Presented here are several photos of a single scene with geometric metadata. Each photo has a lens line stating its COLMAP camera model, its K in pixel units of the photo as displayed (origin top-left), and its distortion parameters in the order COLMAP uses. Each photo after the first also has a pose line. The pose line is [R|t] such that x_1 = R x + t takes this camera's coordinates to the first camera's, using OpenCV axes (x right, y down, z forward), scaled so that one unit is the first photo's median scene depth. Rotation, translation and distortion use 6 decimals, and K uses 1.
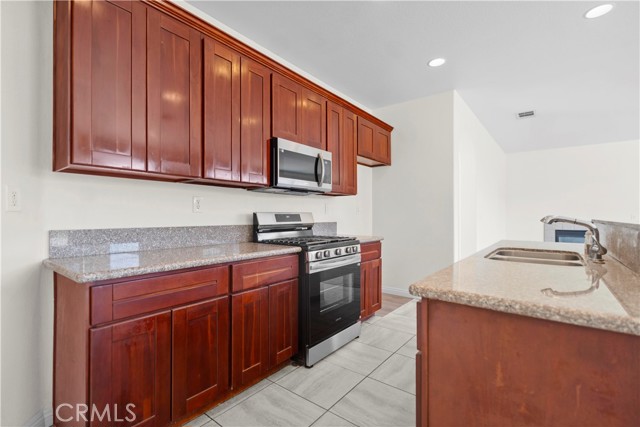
lens RADIAL K [[293.9, 0, 315.4], [0, 293.9, 211.6], [0, 0, 1]] dist [0.010773, -0.001022]
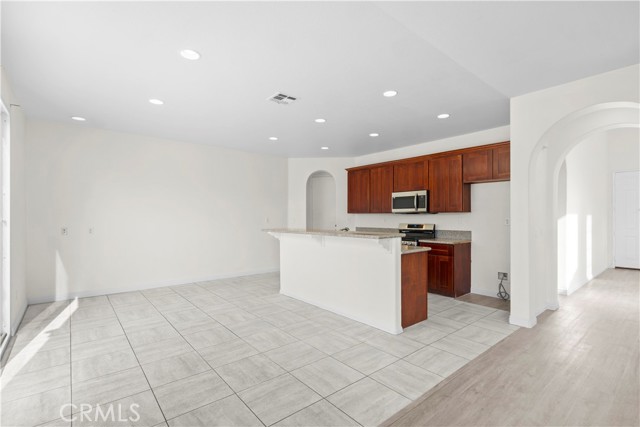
lens RADIAL K [[293.9, 0, 321.0], [0, 293.9, 224.3], [0, 0, 1]] dist [0.010773, -0.001022]
pose [[-0.181177, 0.019249, -0.983262, 2.034971], [0.007135, 0.999808, 0.018258, -0.034496], [0.983425, -0.003708, -0.181280, 0.740982]]
